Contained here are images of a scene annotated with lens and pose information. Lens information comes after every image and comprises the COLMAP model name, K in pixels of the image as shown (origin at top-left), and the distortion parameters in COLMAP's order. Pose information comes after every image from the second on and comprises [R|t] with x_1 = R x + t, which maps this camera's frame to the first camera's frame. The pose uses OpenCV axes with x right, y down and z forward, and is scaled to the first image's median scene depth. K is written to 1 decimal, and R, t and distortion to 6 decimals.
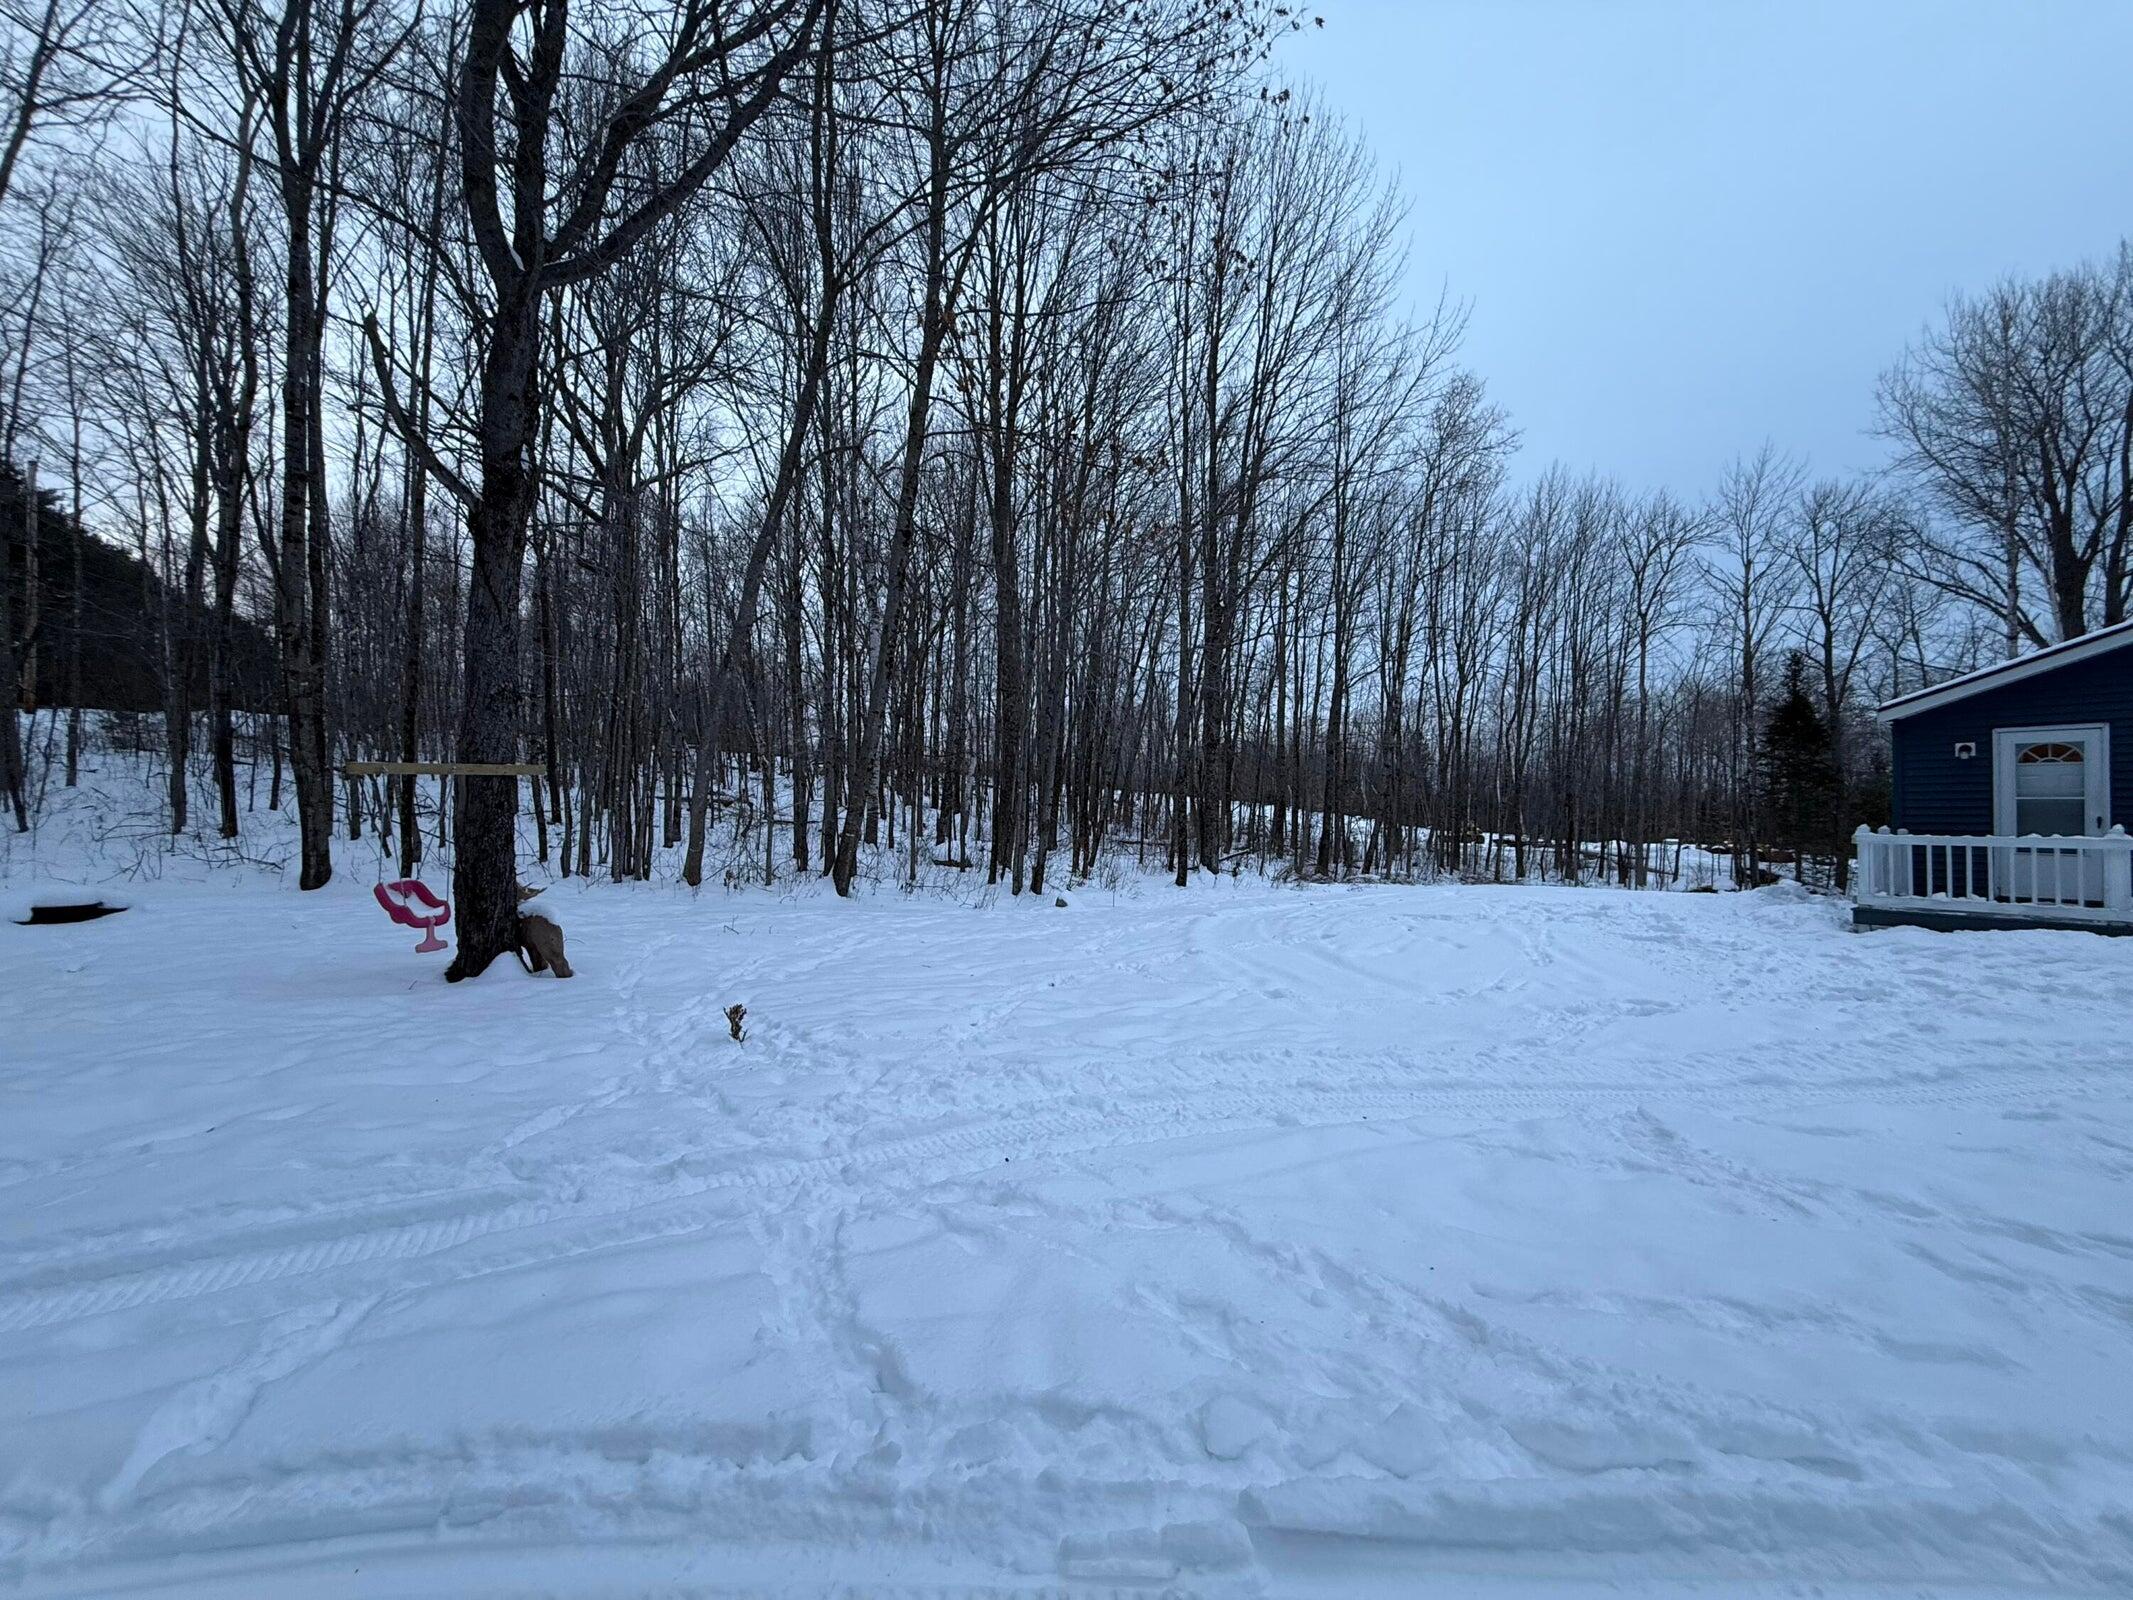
lens RADIAL K [[845.9, 0, 1059.3], [0, 845.9, 800.6], [0, 0, 1]] dist [-0.000116, -0.000478]
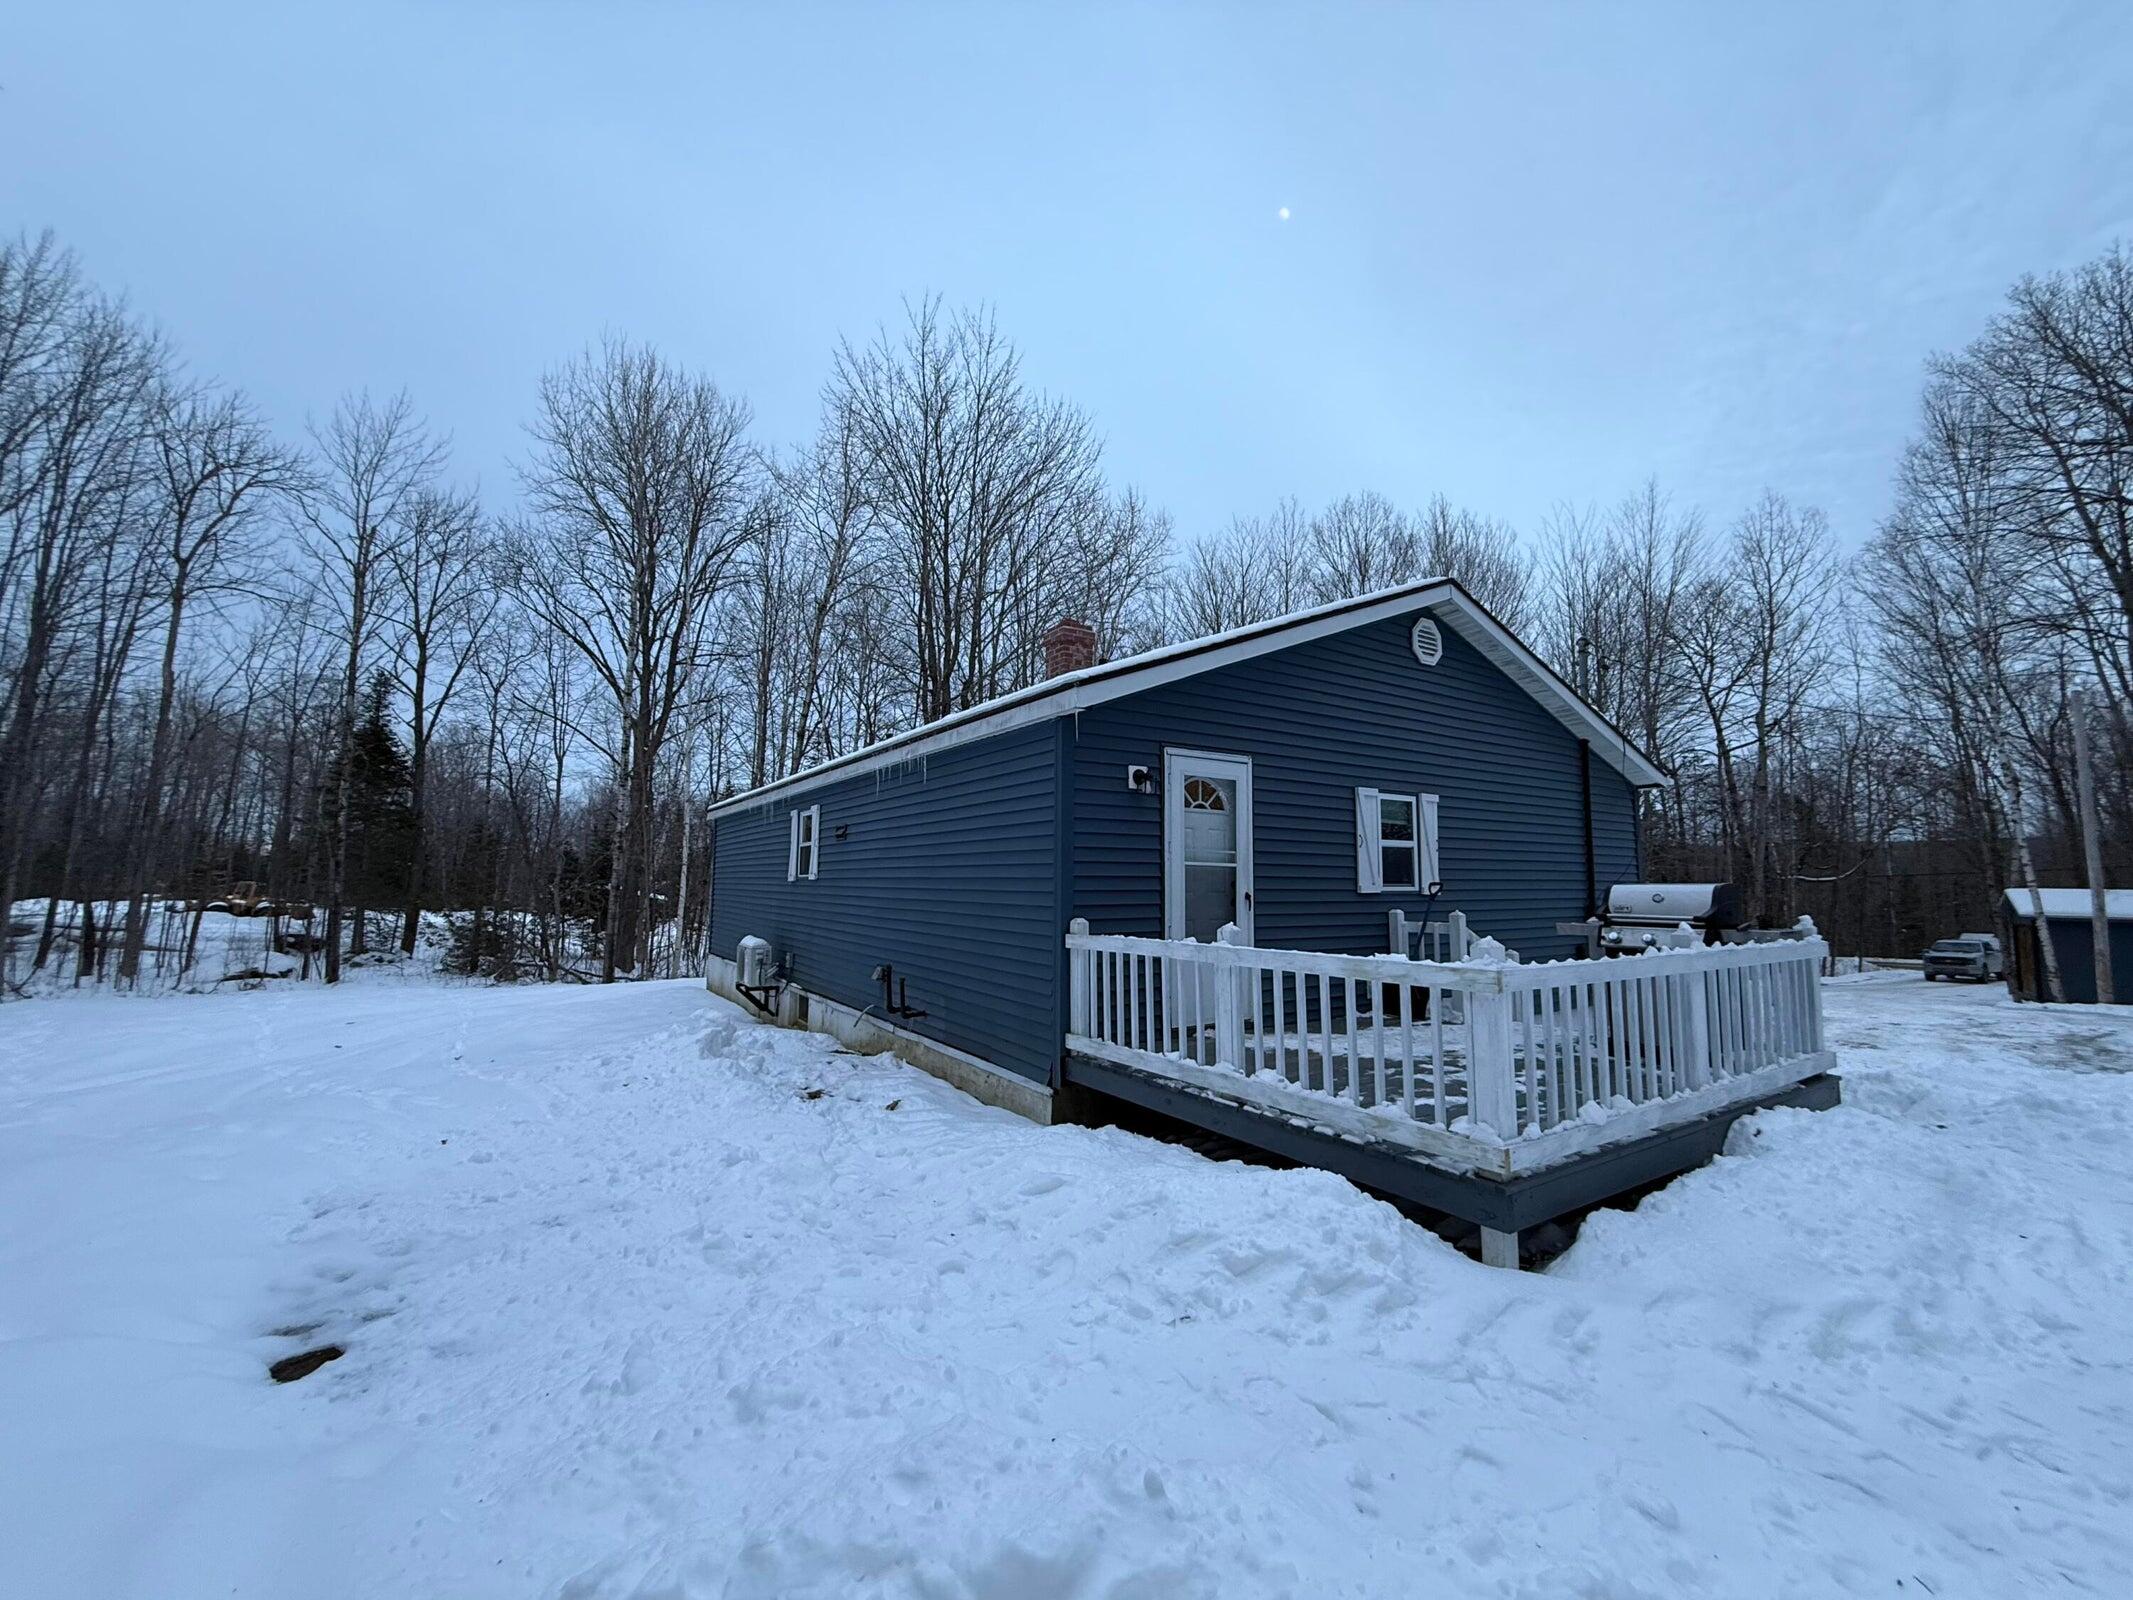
lens RADIAL K [[845.9, 0, 1059.3], [0, 845.9, 800.6], [0, 0, 1]] dist [-0.000116, -0.000478]
pose [[0.106729, 0.075699, 0.991402, 0.140723], [-0.022267, 0.997030, -0.073731, -0.000351], [-0.994039, -0.014206, 0.108097, 0.279948]]
